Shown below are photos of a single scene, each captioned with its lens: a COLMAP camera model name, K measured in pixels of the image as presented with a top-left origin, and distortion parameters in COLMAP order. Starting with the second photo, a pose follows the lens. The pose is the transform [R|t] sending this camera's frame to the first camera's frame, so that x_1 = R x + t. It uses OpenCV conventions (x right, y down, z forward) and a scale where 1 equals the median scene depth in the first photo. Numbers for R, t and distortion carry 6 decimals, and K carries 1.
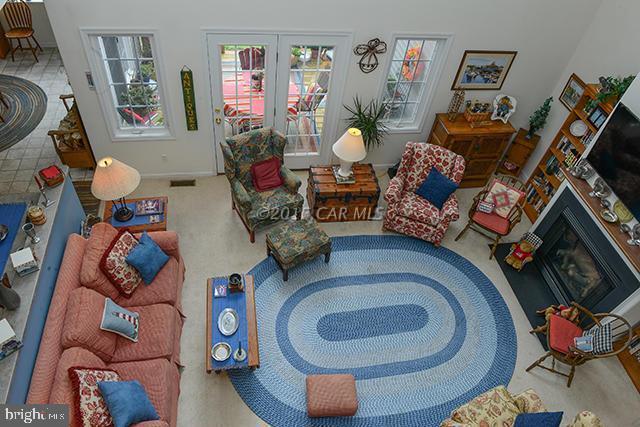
lens RADIAL K [[440.4, 0, 311.4], [0, 440.4, 217.5], [0, 0, 1]] dist [-0.047321, -0.002870]
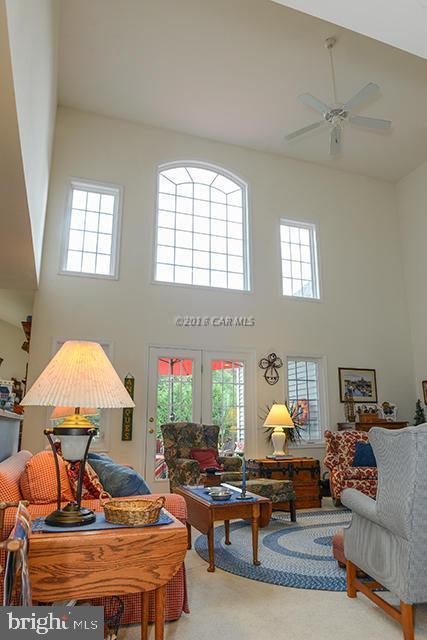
lens RADIAL K [[440.4, 0, 213.5], [0, 440.4, 320.0], [0, 0, 1]] dist [-0.047321, -0.002870]
pose [[0.980729, -0.053559, 0.187890, -0.254741], [0.189723, 0.490714, -0.850415, 0.594881], [-0.046653, 0.869673, 0.491419, 0.239605]]
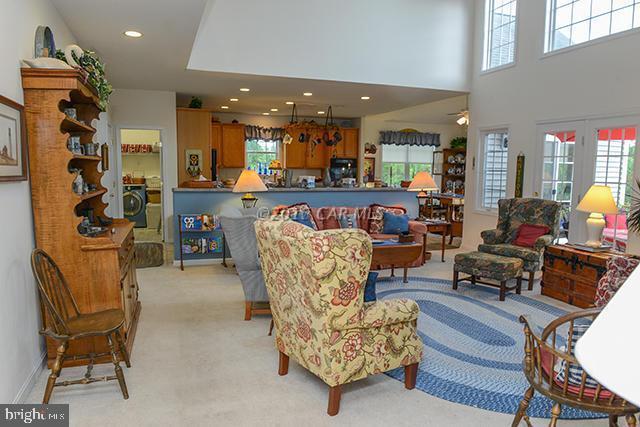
lens RADIAL K [[440.4, 0, 311.4], [0, 440.4, 217.5], [0, 0, 1]] dist [-0.047321, -0.002870]
pose [[0.149774, 0.019775, -0.988522, 0.846898], [-0.716941, 0.690656, -0.094809, 0.343473], [0.680854, 0.722913, 0.117620, 0.499148]]
